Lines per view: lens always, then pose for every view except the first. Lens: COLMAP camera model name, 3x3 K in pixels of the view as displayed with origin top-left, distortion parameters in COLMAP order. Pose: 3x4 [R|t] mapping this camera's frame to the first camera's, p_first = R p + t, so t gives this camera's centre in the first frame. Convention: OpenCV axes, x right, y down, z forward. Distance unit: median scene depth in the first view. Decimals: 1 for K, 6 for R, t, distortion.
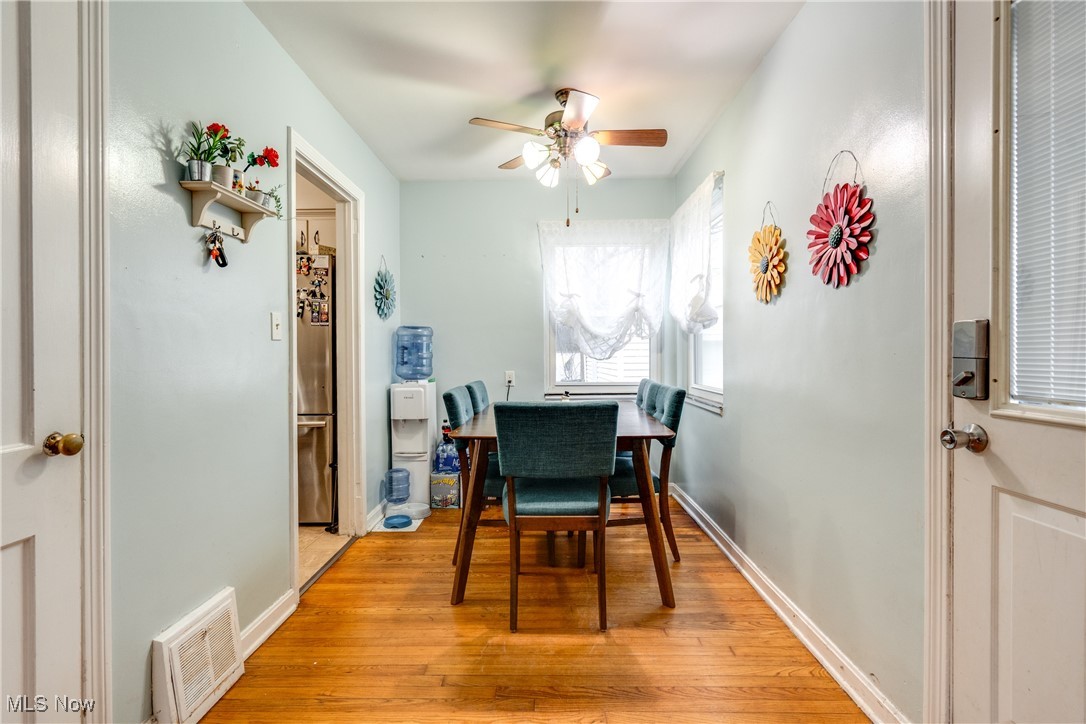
lens RADIAL K [[491.2, 0, 541.0], [0, 491.2, 358.4], [0, 0, 1]] dist [-0.007245, 0.002710]
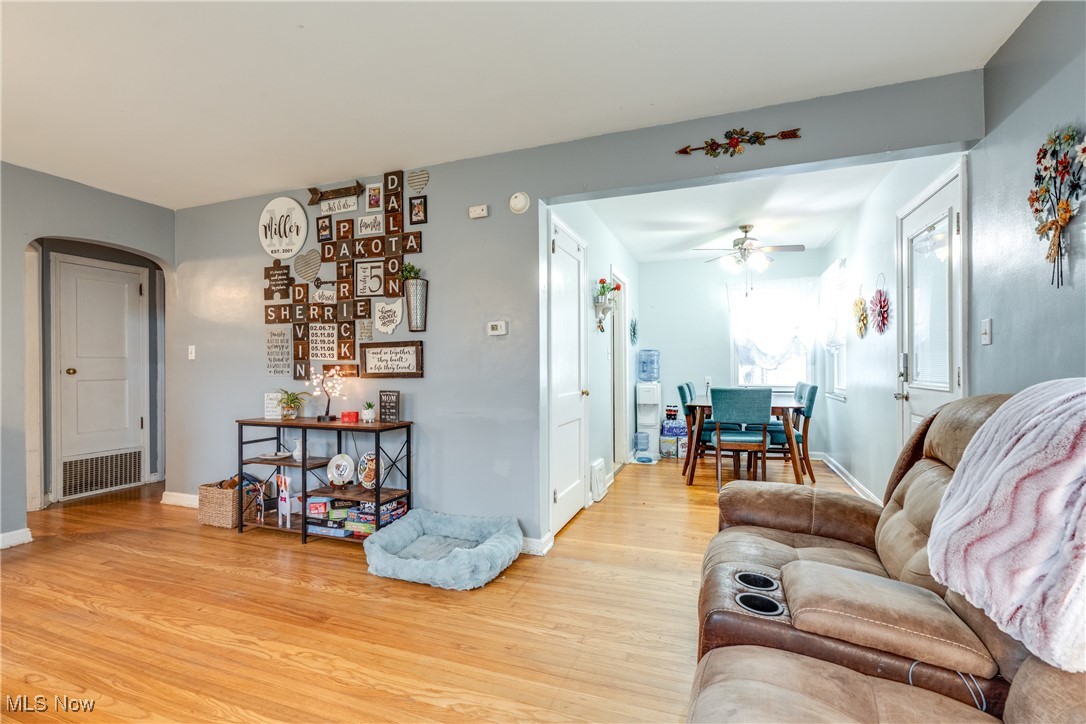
lens RADIAL K [[491.2, 0, 545.9], [0, 491.2, 365.5], [0, 0, 1]] dist [-0.007245, 0.002710]
pose [[0.943434, 0.000121, -0.331562, -0.049901], [-0.003993, 0.999932, -0.010999, 0.014057], [0.331538, 0.011700, 0.943369, -1.086271]]
